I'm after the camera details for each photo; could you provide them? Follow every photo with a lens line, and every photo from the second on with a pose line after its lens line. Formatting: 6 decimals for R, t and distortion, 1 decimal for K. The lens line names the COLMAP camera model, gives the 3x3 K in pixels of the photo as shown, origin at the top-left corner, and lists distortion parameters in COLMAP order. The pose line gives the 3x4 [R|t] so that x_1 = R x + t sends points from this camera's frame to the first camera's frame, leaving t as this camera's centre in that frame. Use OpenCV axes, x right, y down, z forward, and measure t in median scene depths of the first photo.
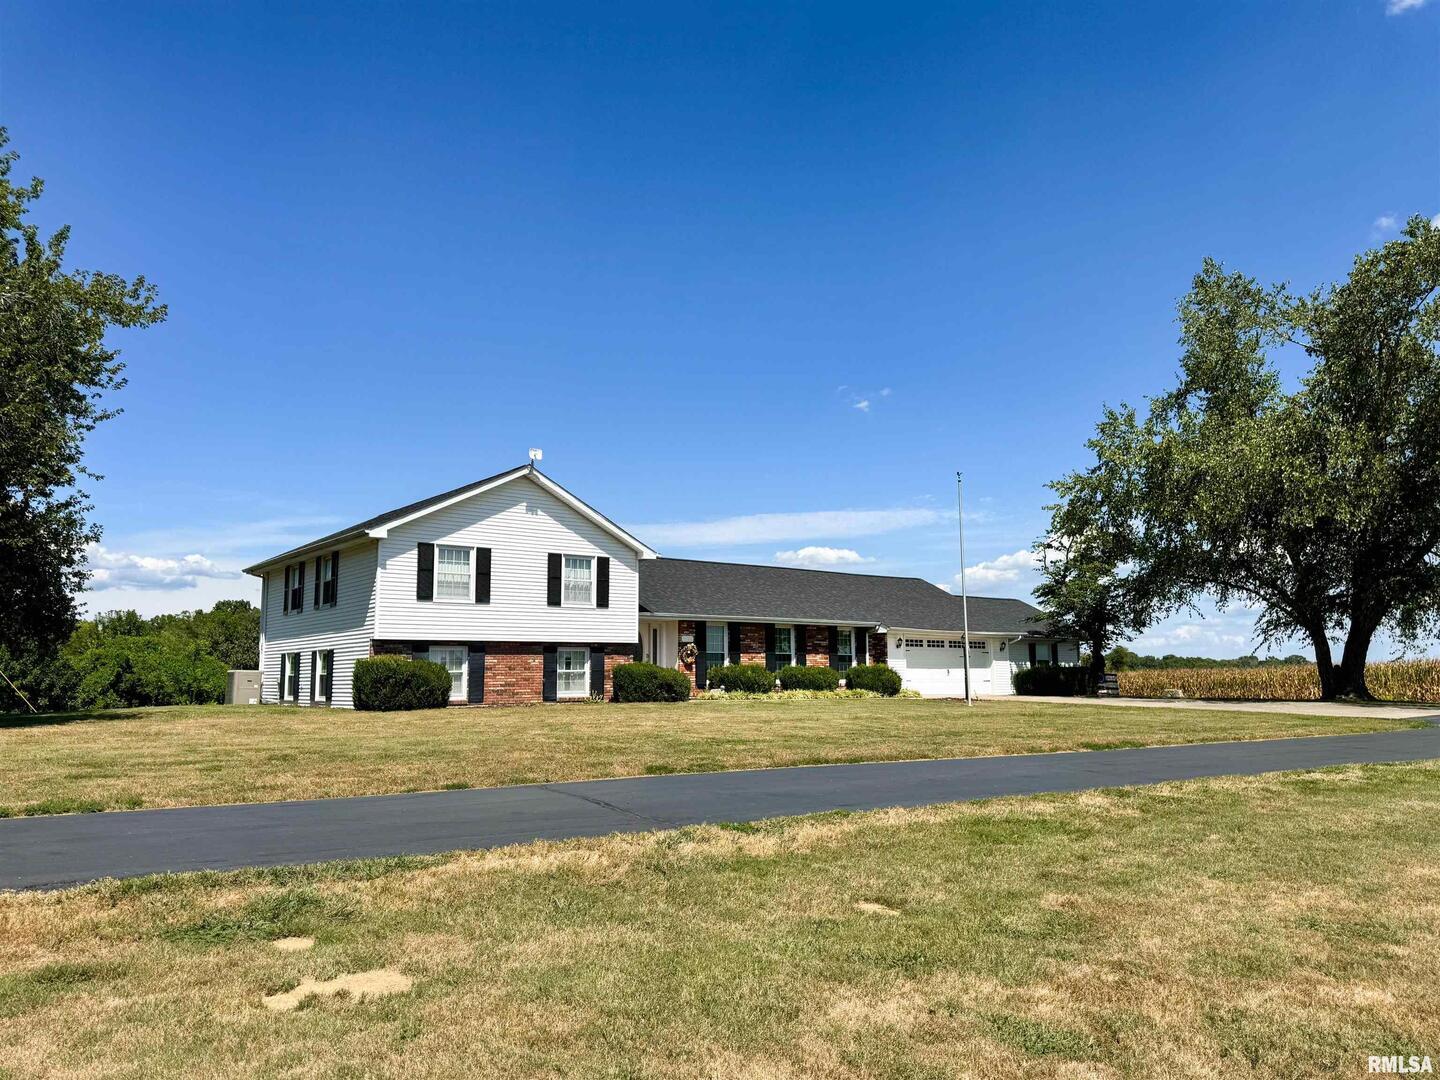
lens RADIAL K [[1056.9, 0, 720.0], [0, 1056.9, 540.0], [0, 0, 1]] dist [0.064629, 0.000022]
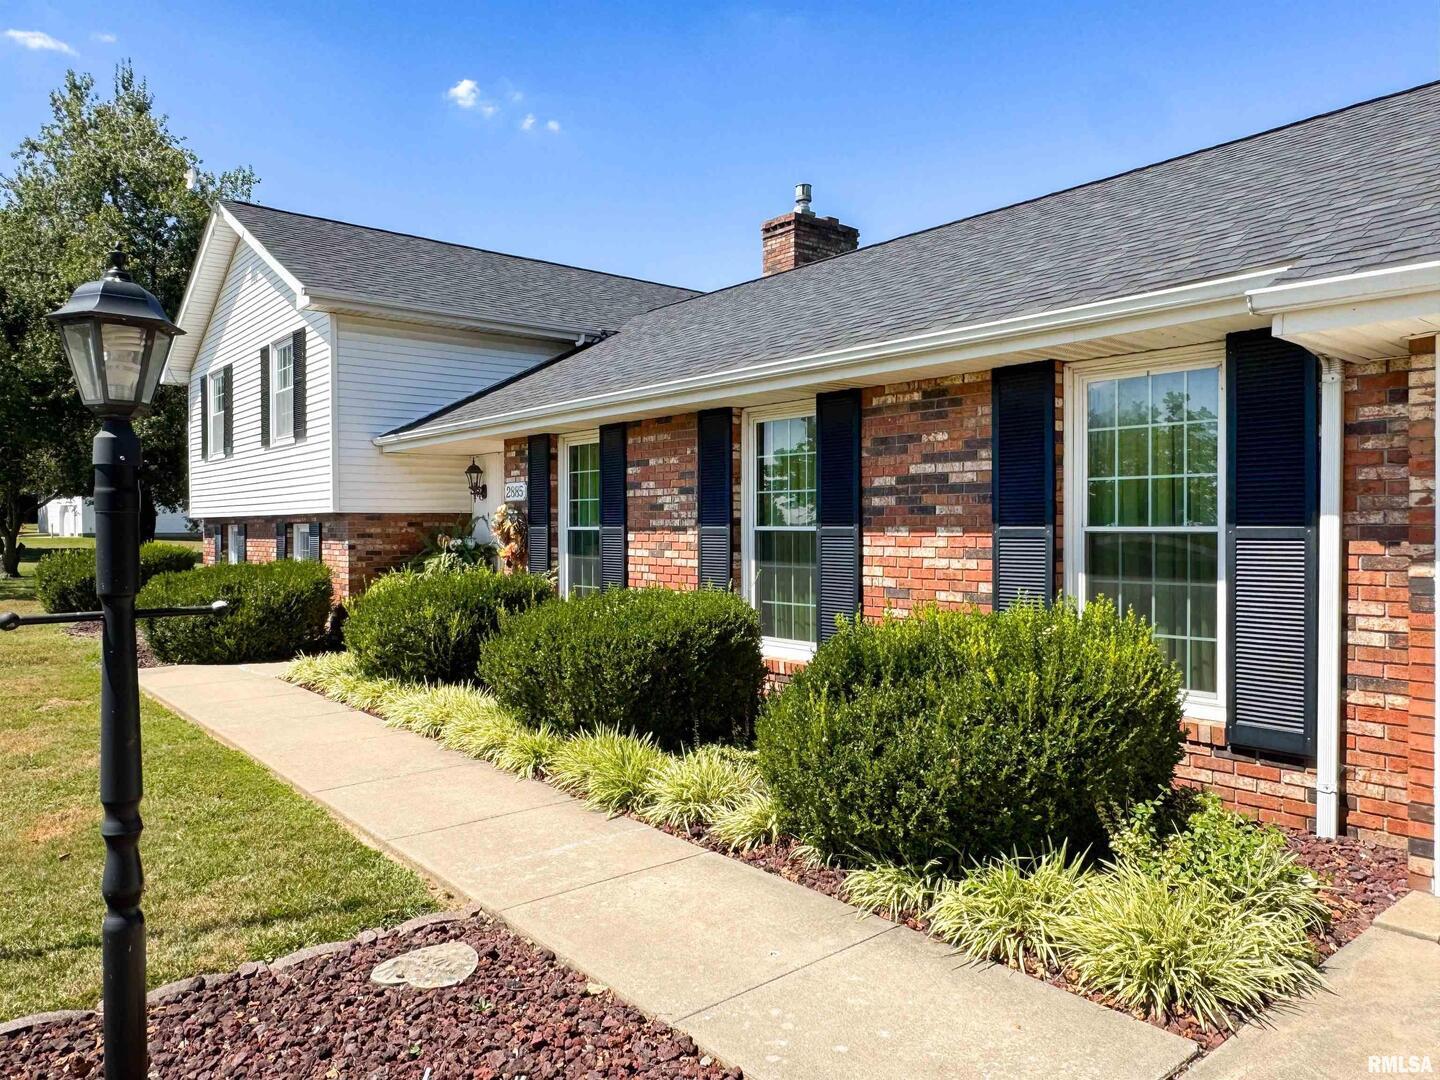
lens RADIAL K [[978.6, 0, 720.0], [0, 978.6, 540.0], [0, 0, 1]] dist [-0.003852, -0.003162]
pose [[0.030717, 0.023287, -0.999257, 0.292438], [0.138054, 0.990048, 0.027316, 0.109487], [0.989948, -0.138791, 0.027196, 1.053328]]
